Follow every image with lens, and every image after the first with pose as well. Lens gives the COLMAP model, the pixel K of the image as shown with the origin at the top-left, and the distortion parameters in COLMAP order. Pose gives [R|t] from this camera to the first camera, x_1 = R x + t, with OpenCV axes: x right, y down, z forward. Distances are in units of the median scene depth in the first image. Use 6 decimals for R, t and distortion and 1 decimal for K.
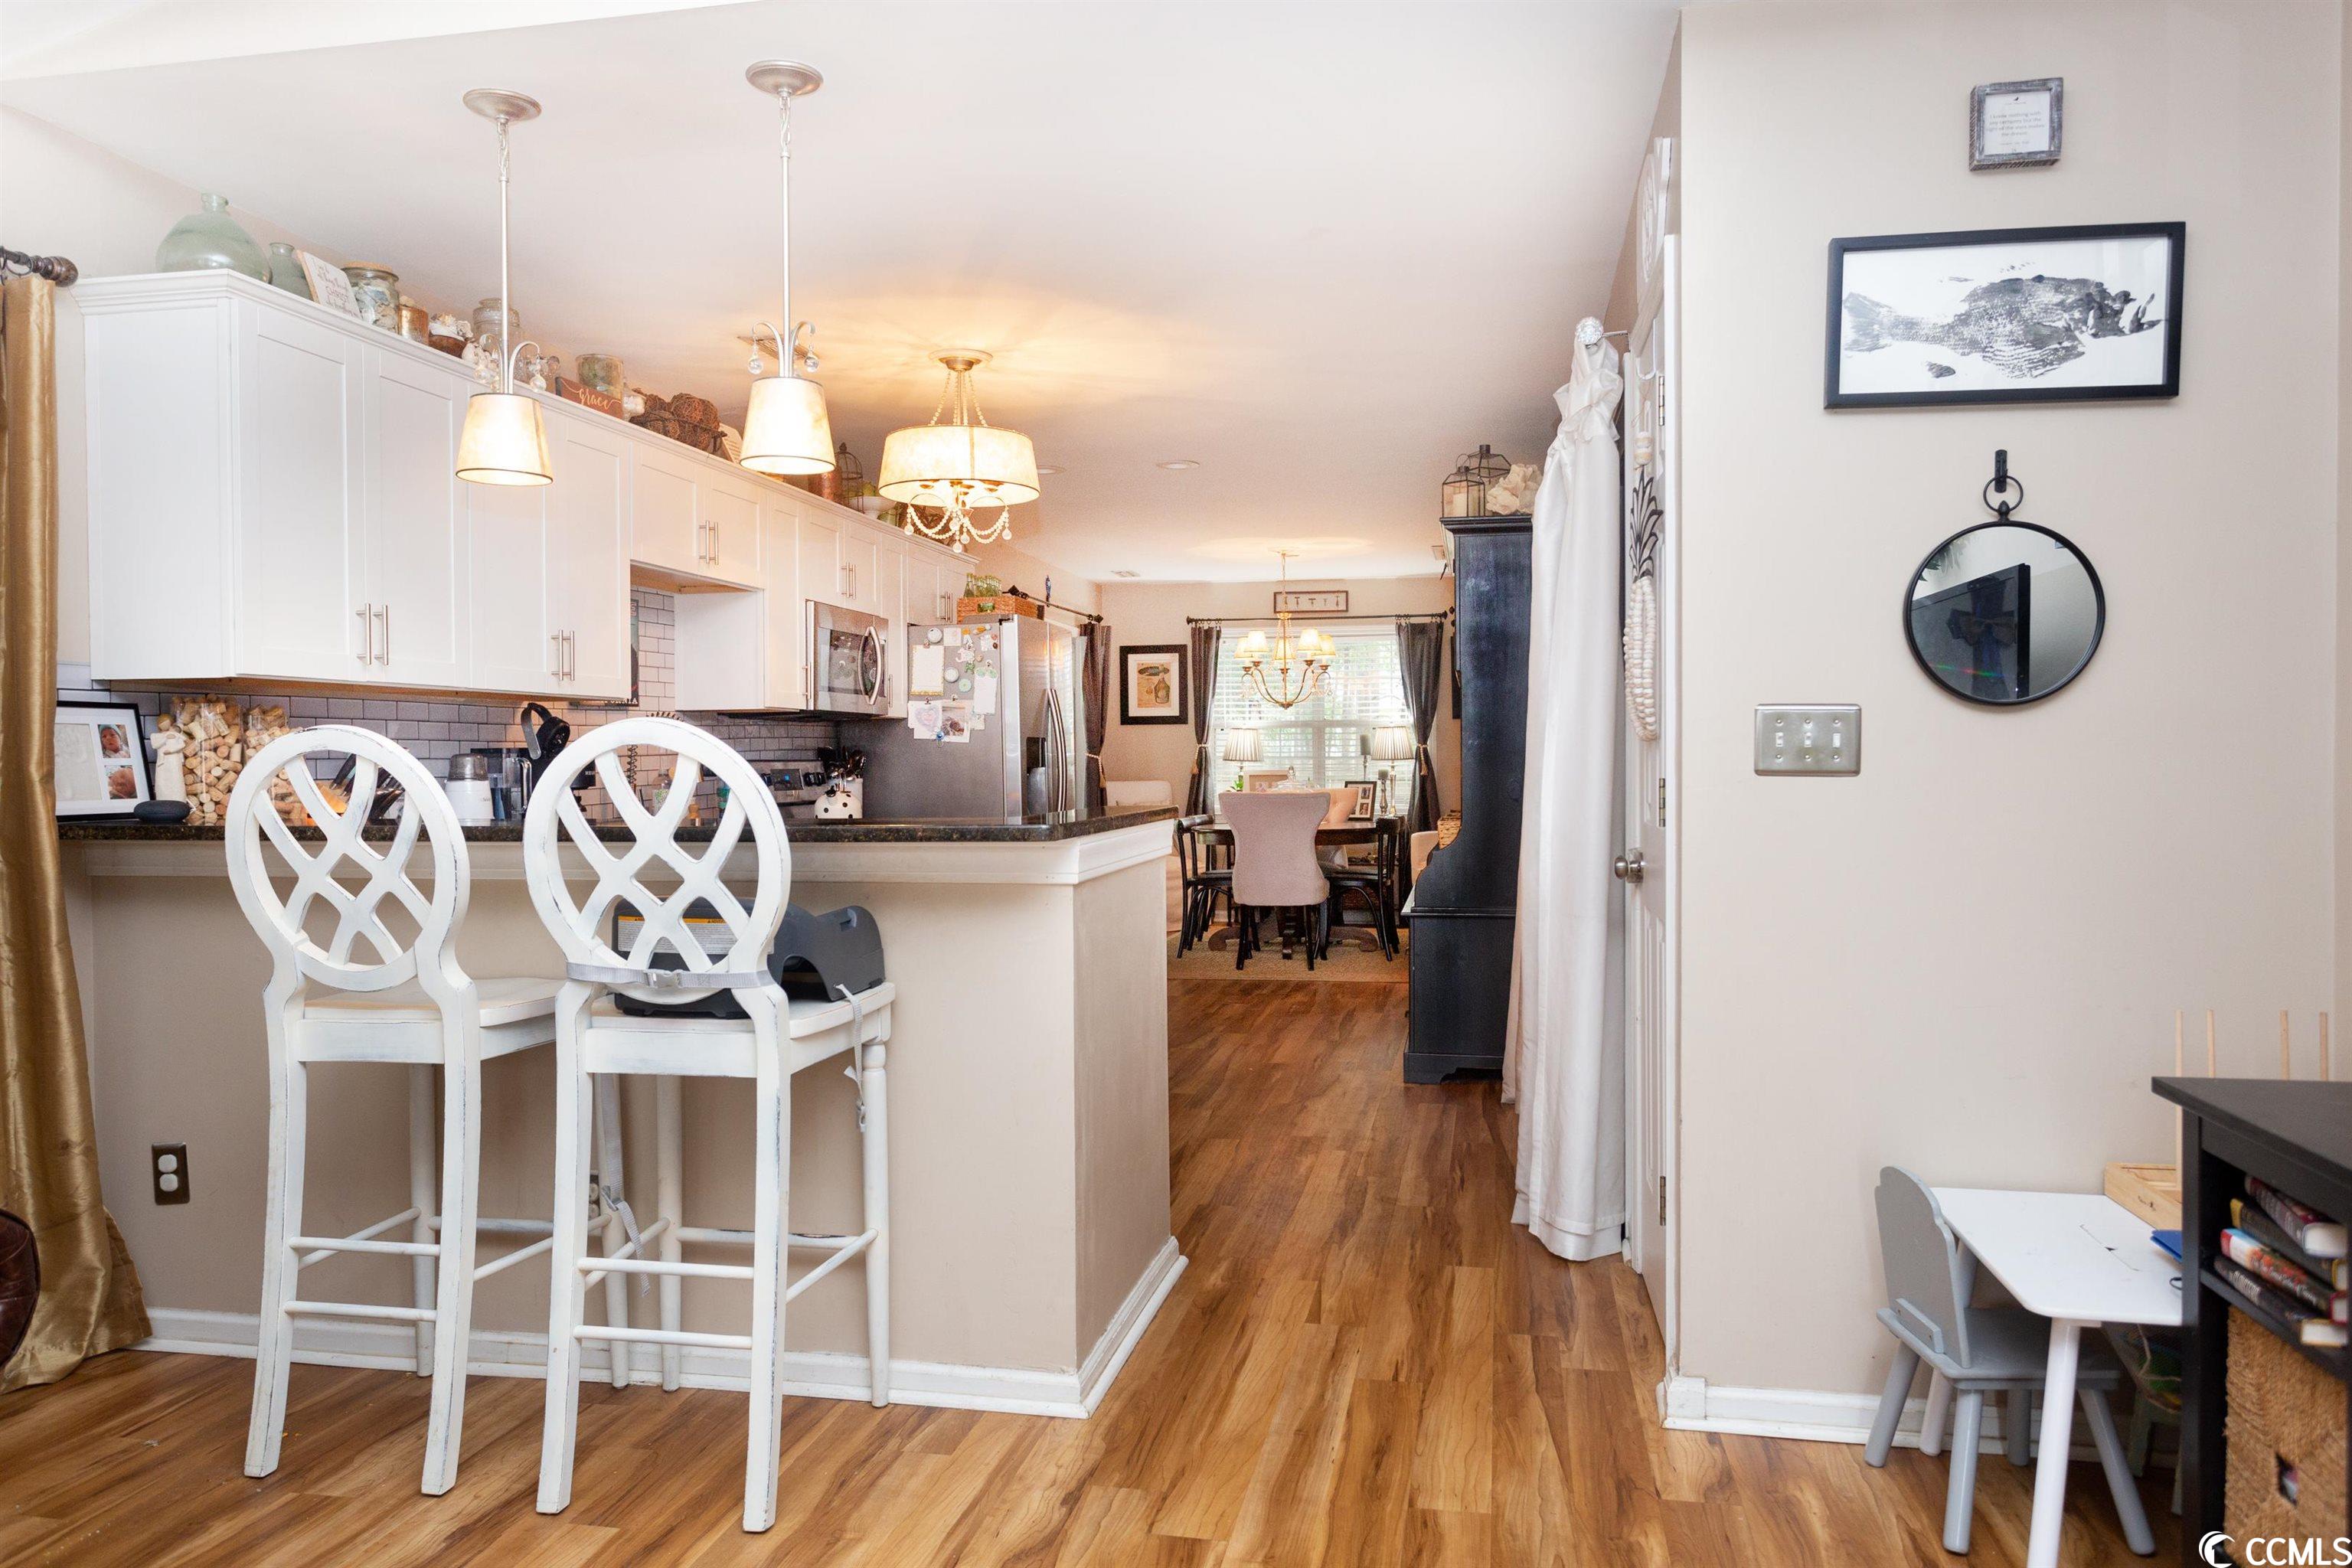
lens RADIAL K [[1642.1, 0, 1176.0], [0, 1642.1, 784.0], [0, 0, 1]] dist [-0.006021, -0.006089]
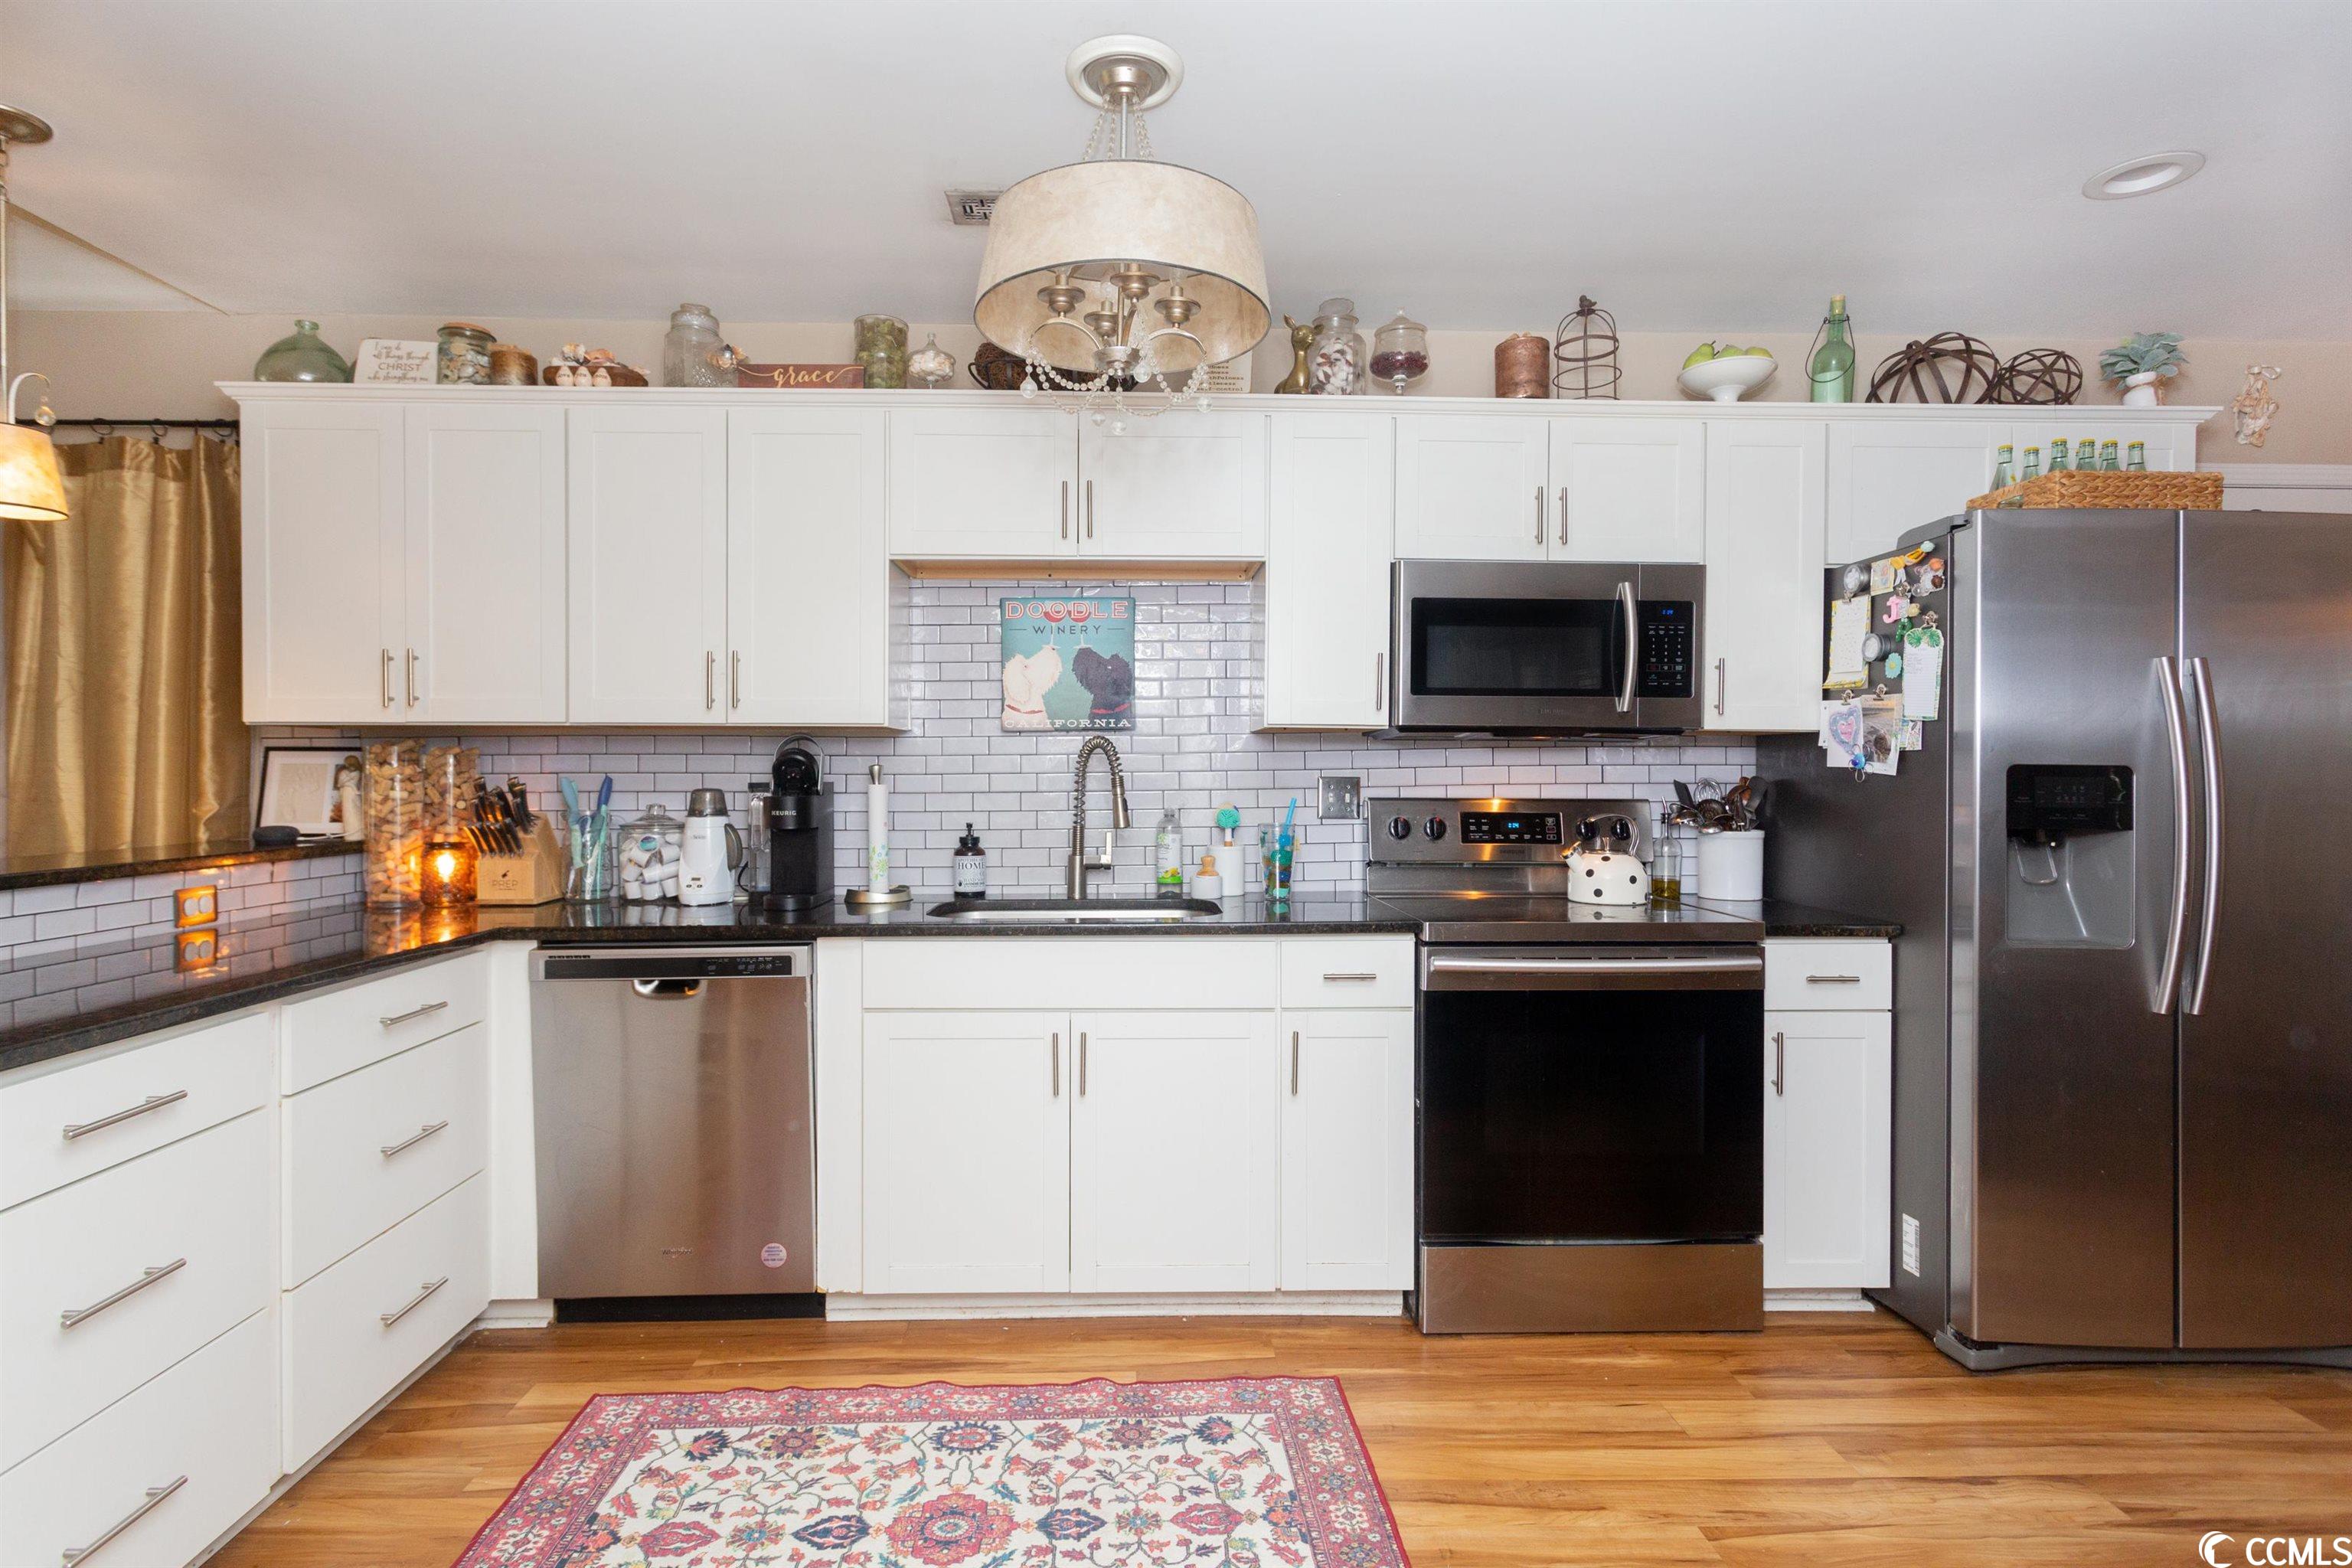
lens RADIAL K [[1164.2, 0, 1162.8], [0, 1164.2, 763.0], [0, 0, 1]] dist [-0.046451, 0.027797]
pose [[0.226672, 0.001942, -0.973969, 0.175246], [-0.025701, 0.999662, -0.003989, -0.021436], [0.973632, 0.025936, 0.226646, 0.686366]]
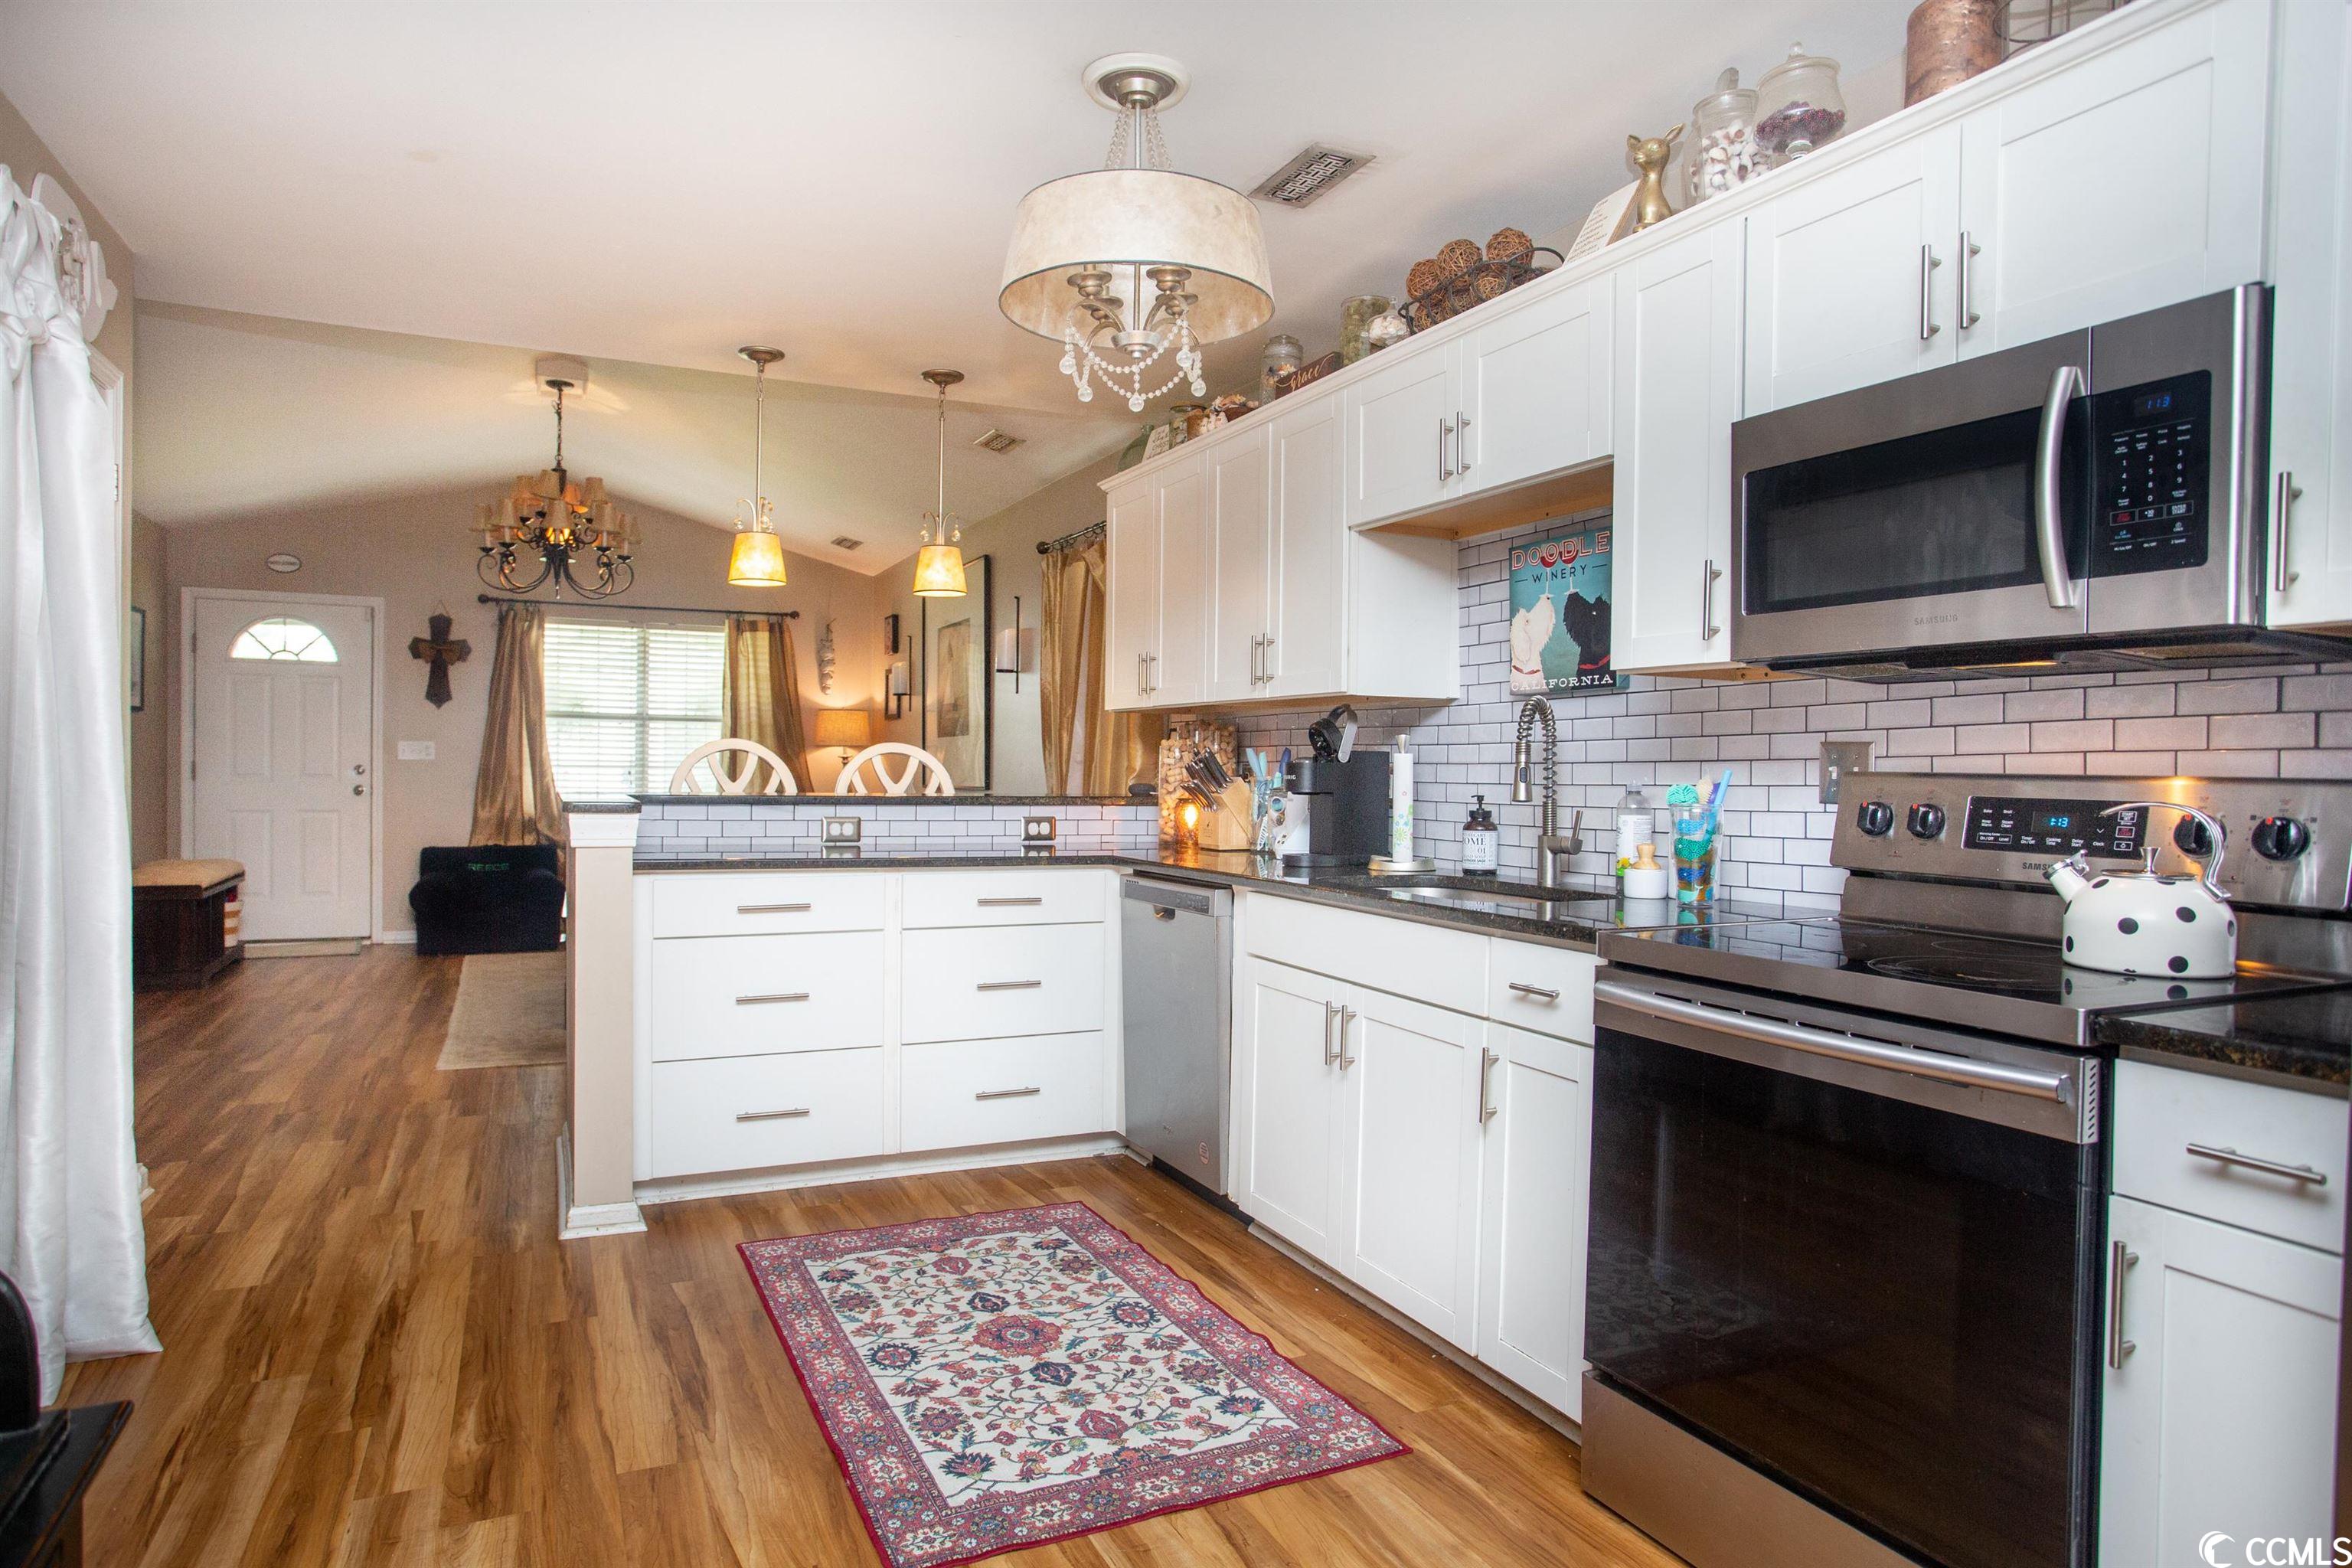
lens RADIAL K [[1363.4, 0, 1176.8], [0, 1363.4, 779.6], [0, 0, 1]] dist [-0.061258, 0.000919]
pose [[-0.804618, 0.004940, -0.593773, 0.103123], [-0.018224, 0.999289, 0.033009, -0.018269], [0.593513, 0.037380, -0.803955, 1.020950]]
